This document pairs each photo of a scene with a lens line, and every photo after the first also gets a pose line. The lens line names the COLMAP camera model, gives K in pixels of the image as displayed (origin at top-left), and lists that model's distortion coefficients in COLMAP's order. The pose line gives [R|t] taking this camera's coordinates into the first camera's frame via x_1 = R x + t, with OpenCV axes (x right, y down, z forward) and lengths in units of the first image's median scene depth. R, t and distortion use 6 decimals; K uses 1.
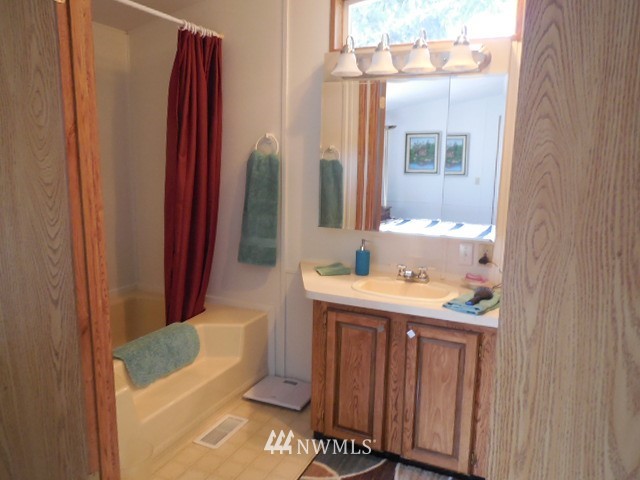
lens RADIAL K [[494.0, 0, 320.0], [0, 494.0, 240.0], [0, 0, 1]] dist [-0.003717, -0.003917]
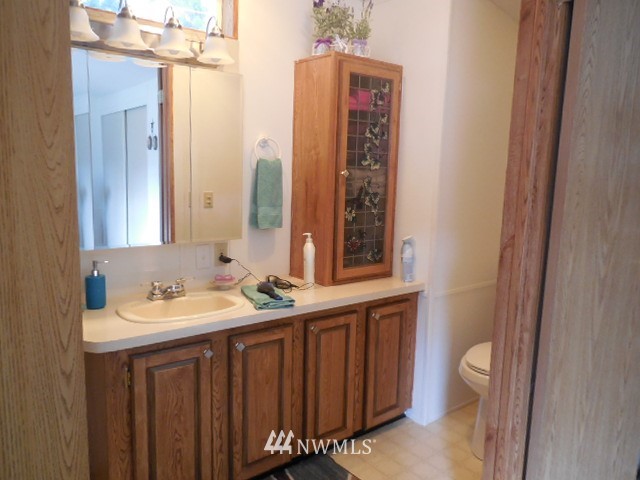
lens RADIAL K [[494.0, 0, 320.0], [0, 494.0, 240.0], [0, 0, 1]] dist [-0.003717, -0.003917]
pose [[0.432573, -0.131523, 0.891954, -0.511438], [0.127534, 0.988281, 0.083876, -0.061763], [-0.892533, 0.077472, 0.444277, 0.416805]]
